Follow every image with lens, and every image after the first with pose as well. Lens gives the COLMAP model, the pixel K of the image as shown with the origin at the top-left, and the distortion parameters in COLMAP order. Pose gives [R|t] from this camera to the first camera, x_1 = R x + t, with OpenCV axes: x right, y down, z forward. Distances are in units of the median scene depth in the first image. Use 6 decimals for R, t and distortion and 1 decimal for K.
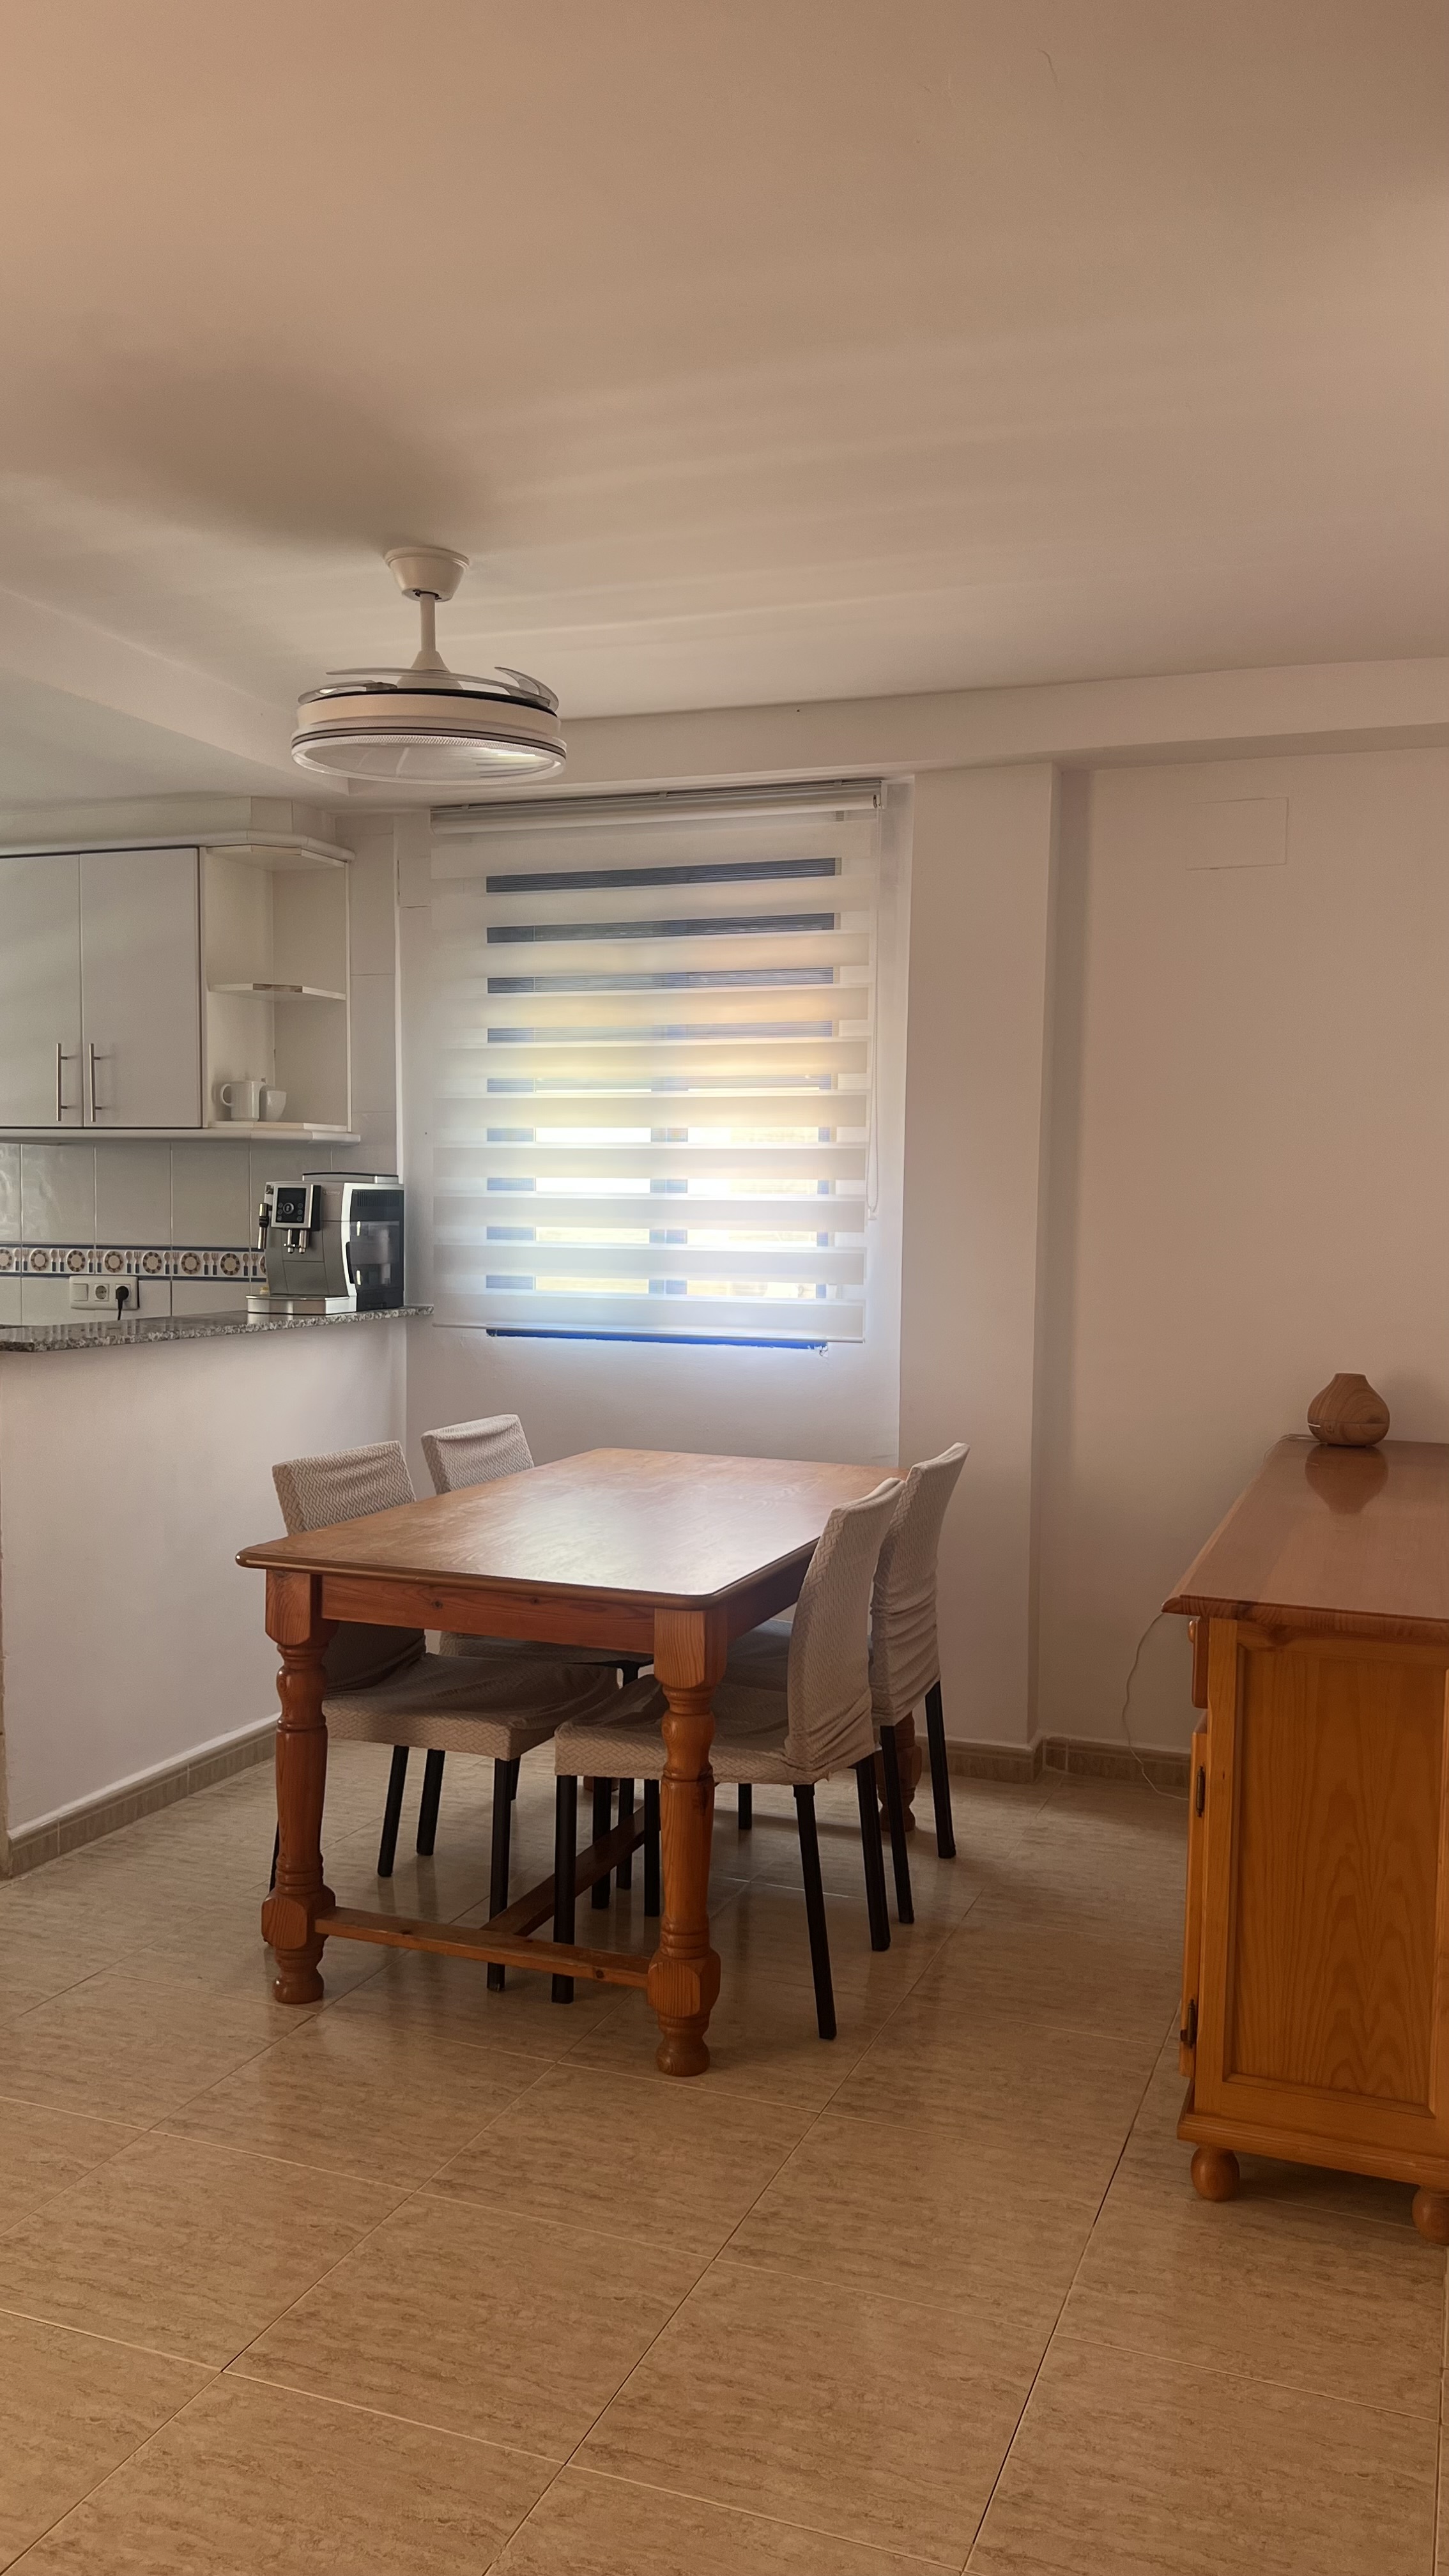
lens RADIAL K [[1875.5, 0, 719.1], [0, 1875.5, 1348.1], [0, 0, 1]] dist [-0.003978, -0.005628]
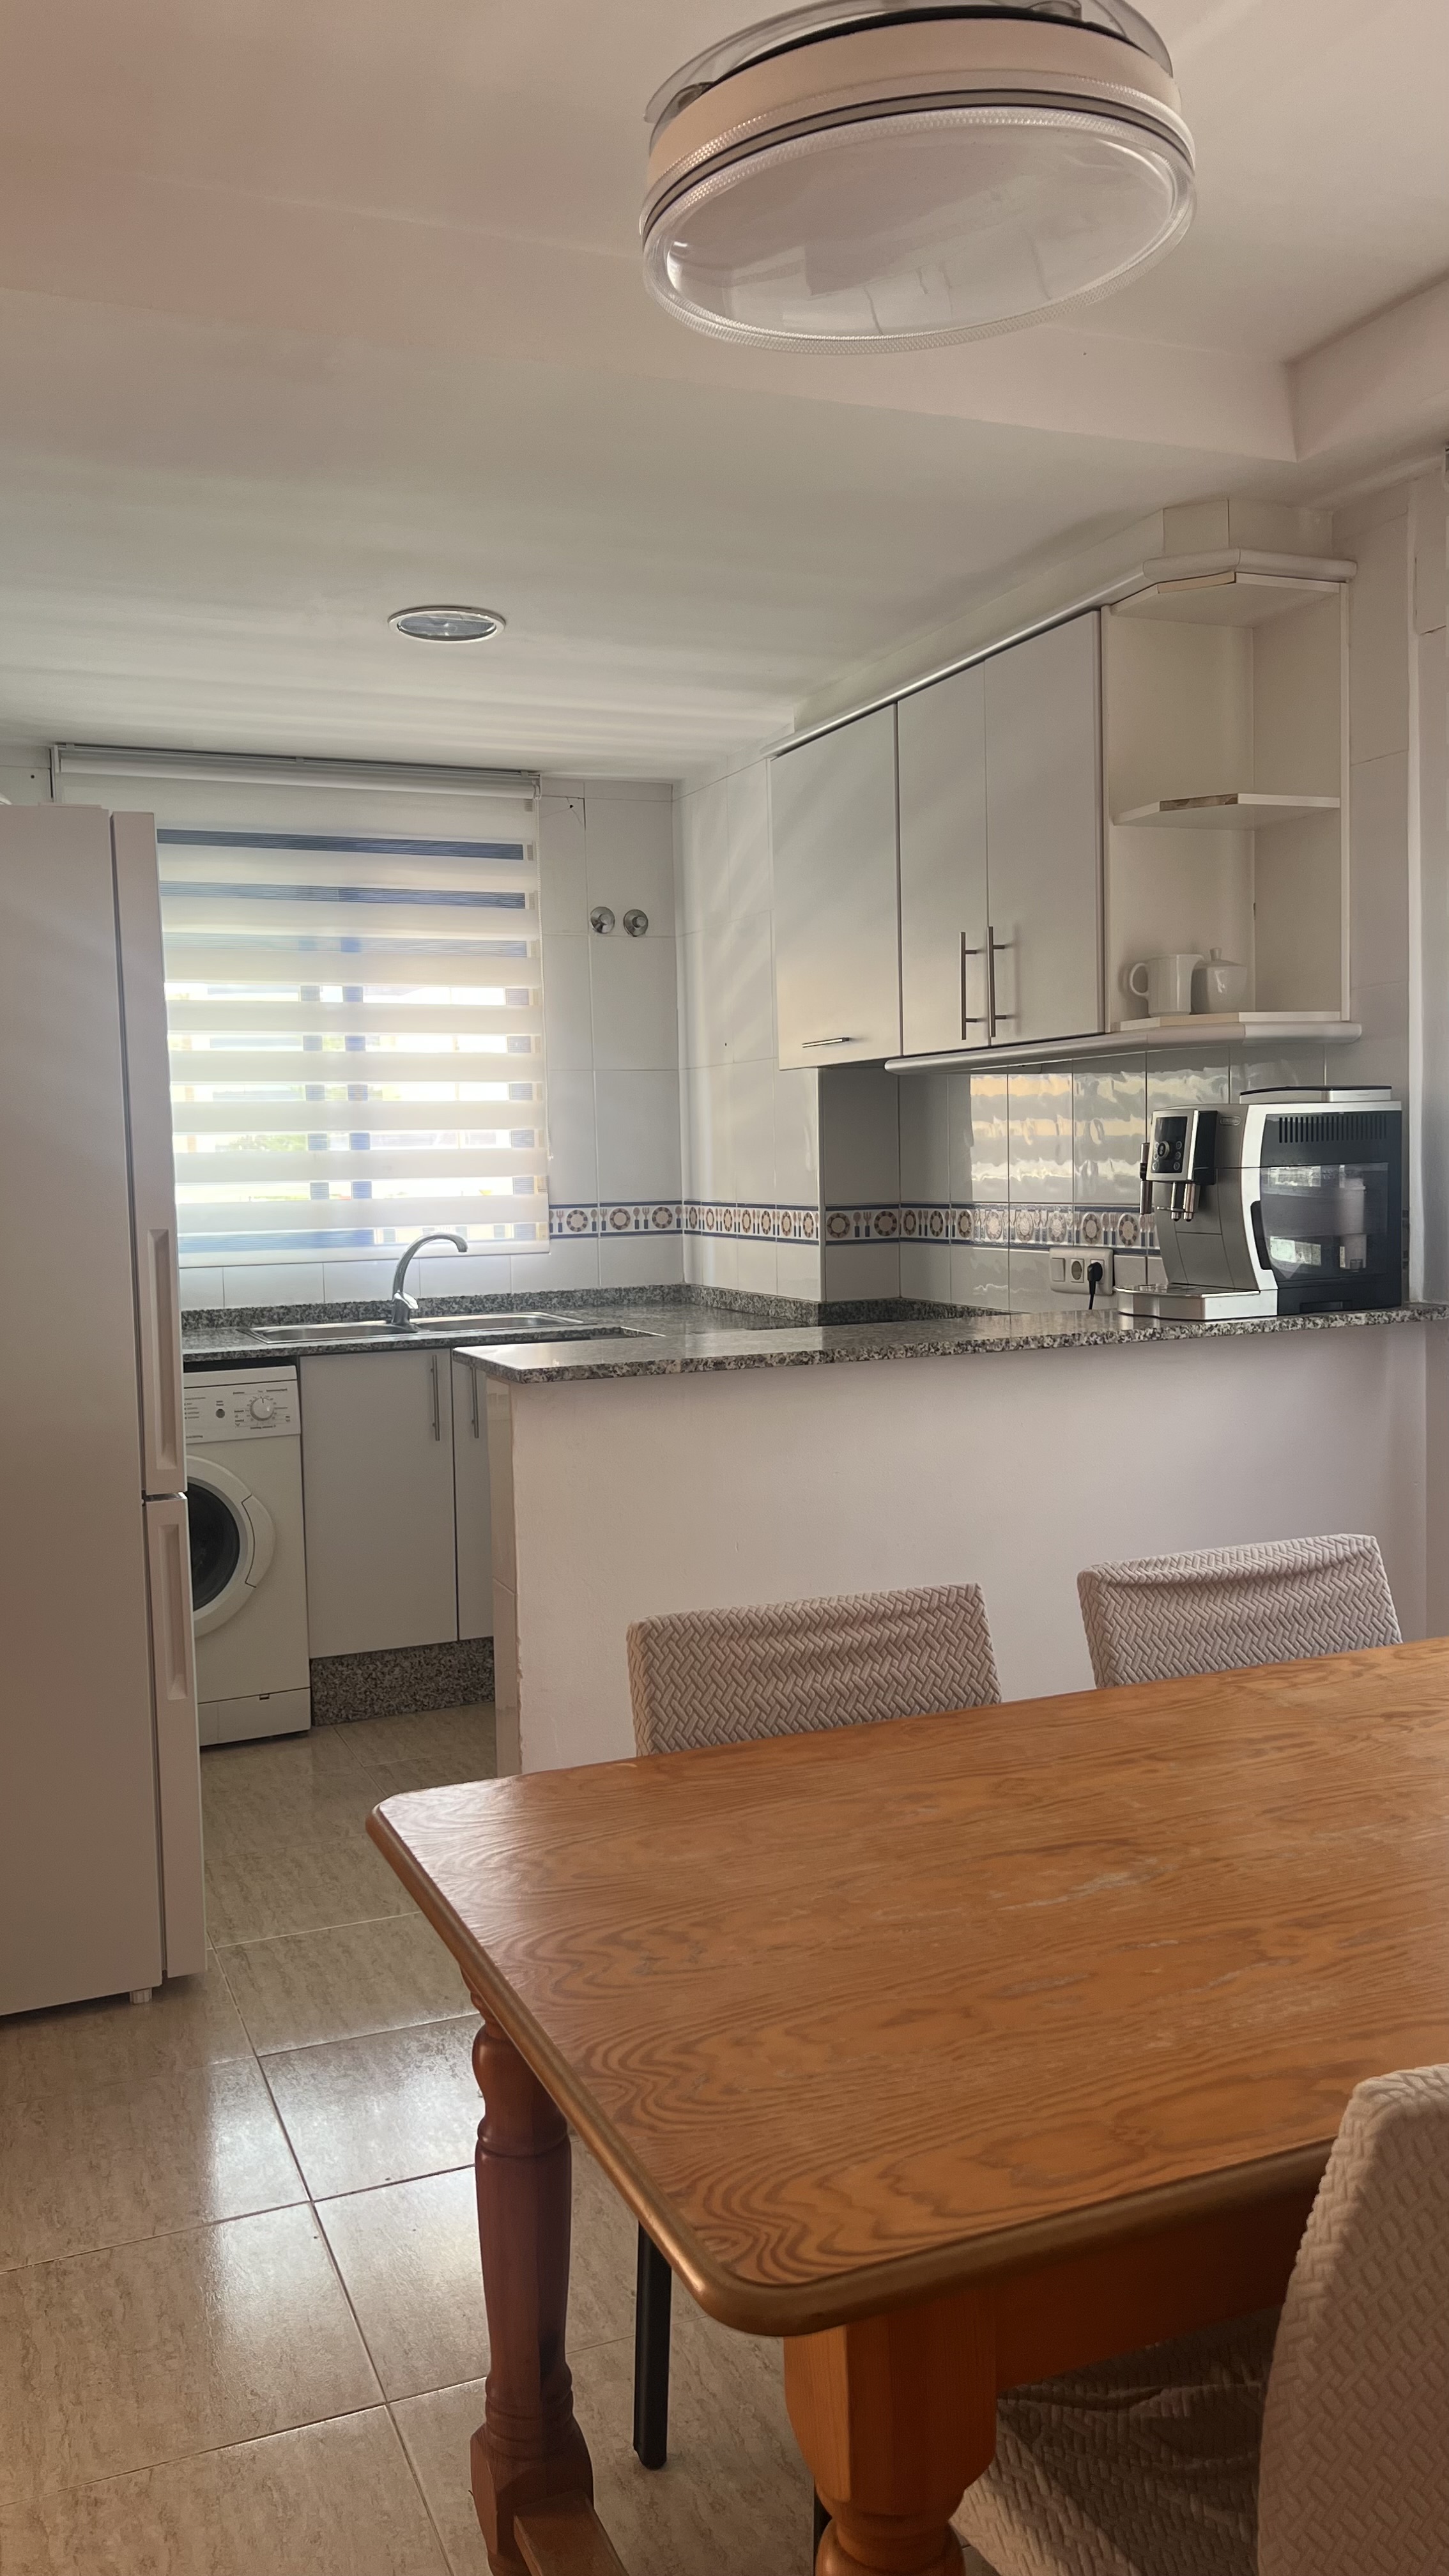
lens RADIAL K [[1875.5, 0, 719.1], [0, 1875.5, 1348.1], [0, 0, 1]] dist [-0.003978, -0.005628]
pose [[0.676823, 0.043725, -0.734846, 0.129060], [-0.021005, 0.998975, 0.040095, -0.028635], [0.735846, -0.011702, 0.677047, 0.441552]]
